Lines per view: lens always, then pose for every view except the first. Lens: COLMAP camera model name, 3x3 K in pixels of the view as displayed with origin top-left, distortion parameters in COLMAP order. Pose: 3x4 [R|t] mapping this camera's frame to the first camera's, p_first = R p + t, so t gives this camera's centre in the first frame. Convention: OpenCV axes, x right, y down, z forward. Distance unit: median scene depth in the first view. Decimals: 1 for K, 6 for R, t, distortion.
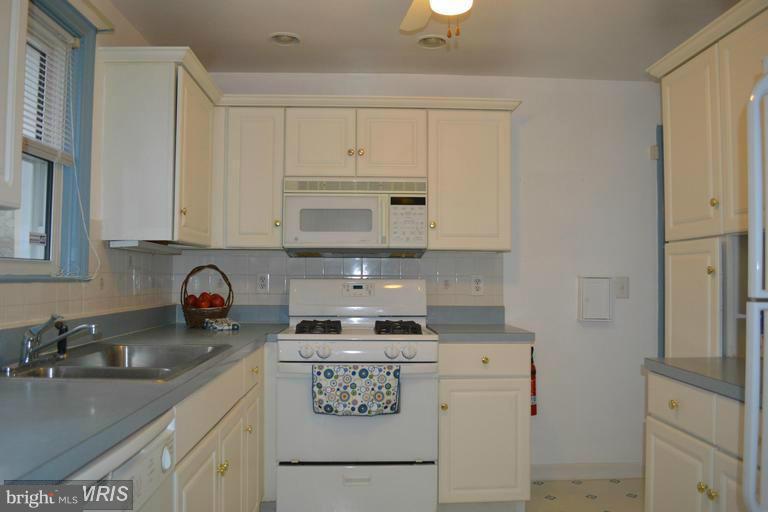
lens RADIAL K [[613.1, 0, 384.7], [0, 613.1, 257.0], [0, 0, 1]] dist [-0.070798, 0.004549]
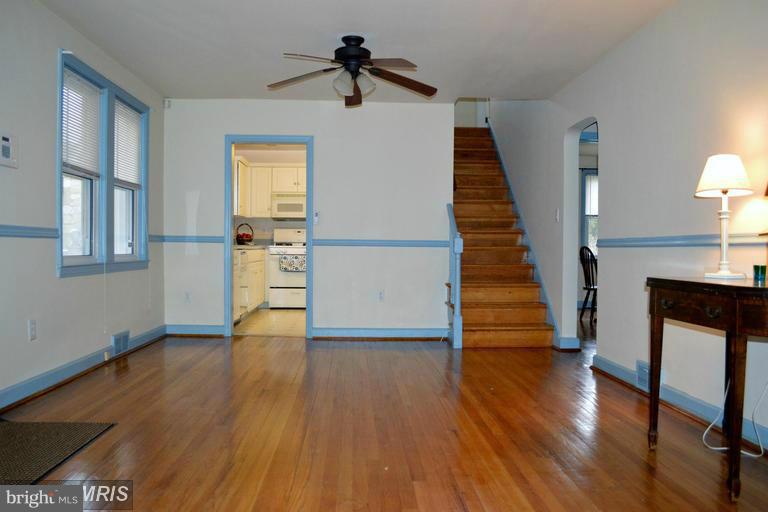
lens RADIAL K [[613.1, 0, 383.4], [0, 613.1, 254.9], [0, 0, 1]] dist [-0.070798, 0.004549]
pose [[0.999905, 0.001929, -0.013616, 0.390588], [-0.001421, 0.999306, 0.037209, 0.051606], [0.013678, -0.037186, 0.999215, -1.827144]]
